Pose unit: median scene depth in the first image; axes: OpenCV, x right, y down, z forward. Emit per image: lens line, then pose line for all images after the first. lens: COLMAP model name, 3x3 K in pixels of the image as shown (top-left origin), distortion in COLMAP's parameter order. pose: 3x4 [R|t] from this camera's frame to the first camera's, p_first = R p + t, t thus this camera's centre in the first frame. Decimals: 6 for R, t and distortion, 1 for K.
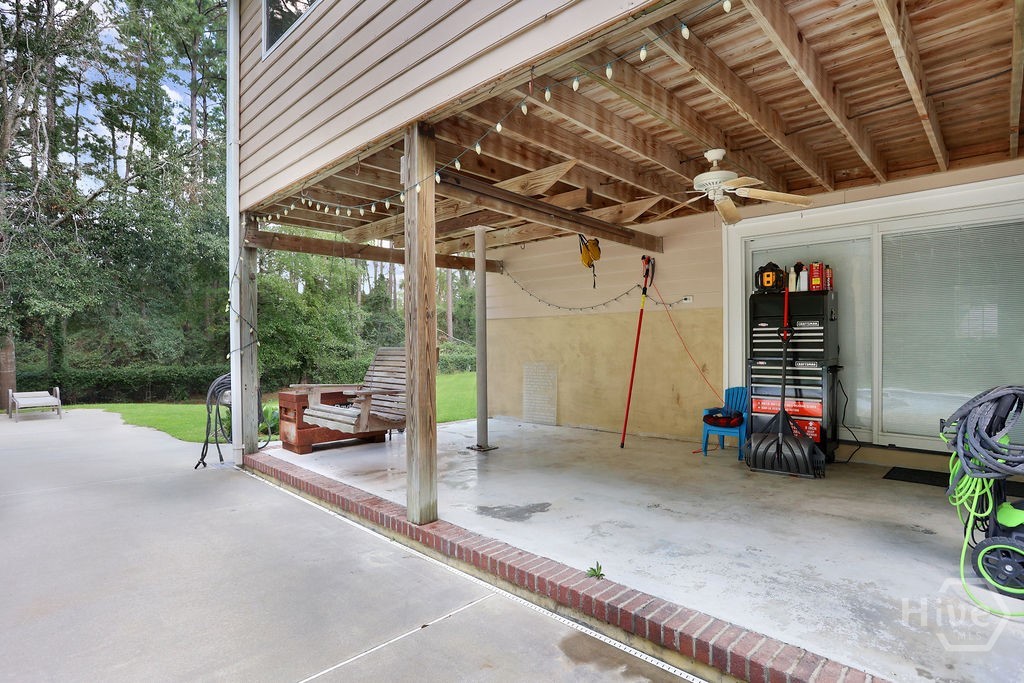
lens RADIAL K [[521.2, 0, 513.9], [0, 521.2, 349.3], [0, 0, 1]] dist [-0.060324, 0.032714]
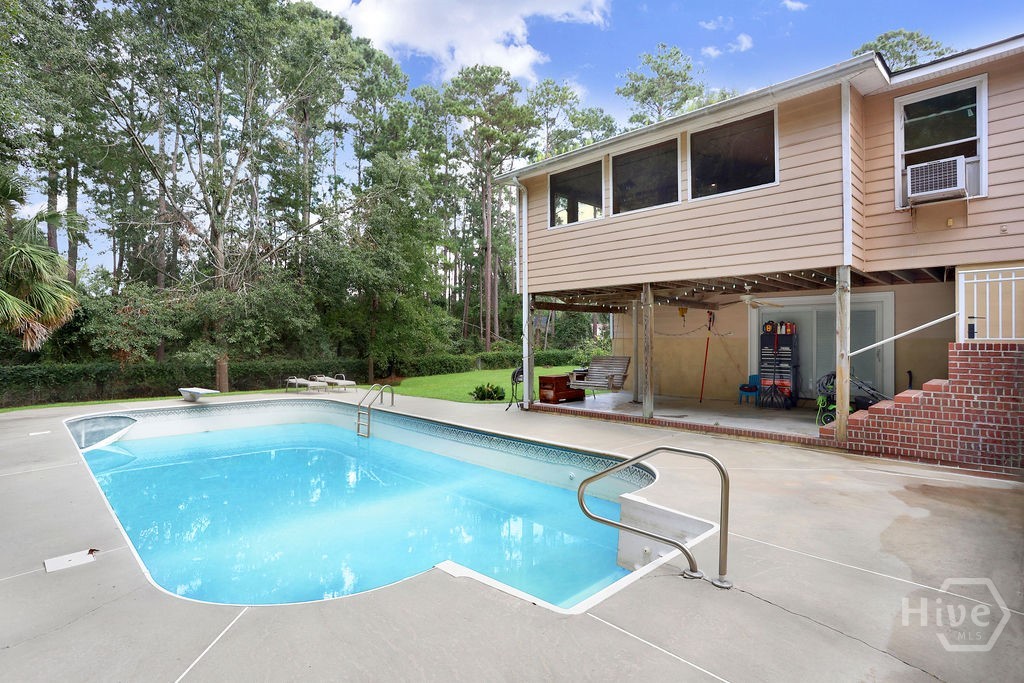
lens RADIAL K [[514.7, 0, 512.0], [0, 514.7, 341.5], [0, 0, 1]] dist [-0.059270, 0.030353]
pose [[0.999676, 0.007886, -0.024205, -0.595819], [-0.008046, 0.999946, -0.006508, -0.050143], [0.024152, 0.006701, 0.999686, -1.294328]]
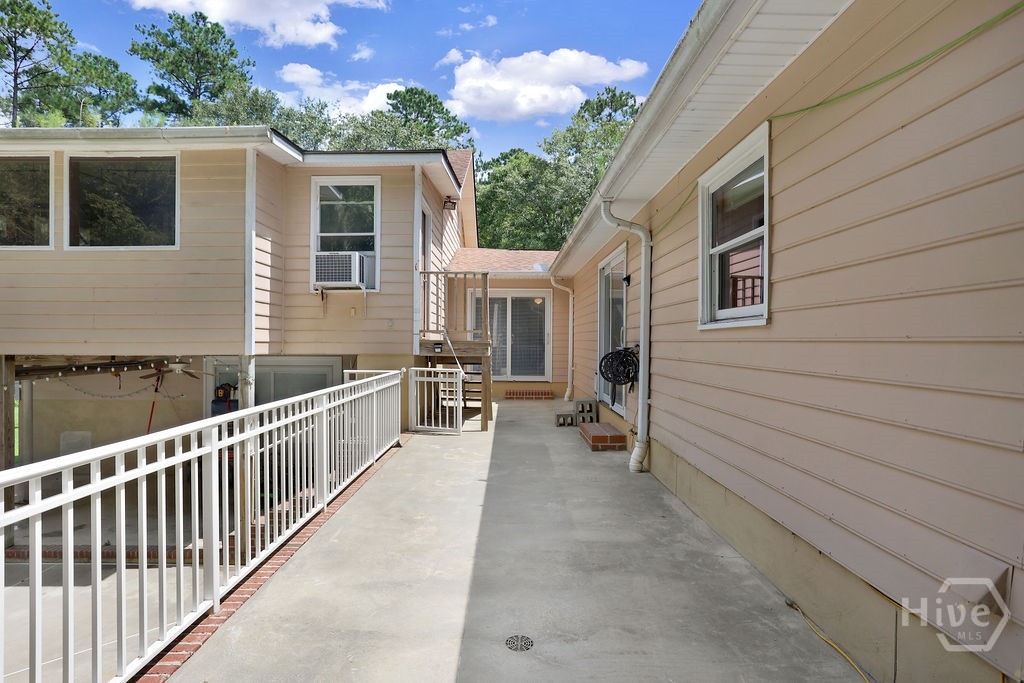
lens RADIAL K [[521.2, 0, 513.9], [0, 521.2, 349.3], [0, 0, 1]] dist [-0.060324, 0.032714]
pose [[0.710082, -0.001488, 0.704117, -0.113419], [0.002594, 0.999997, -0.000502, -0.299375], [-0.704114, 0.002183, 0.710084, -1.252312]]
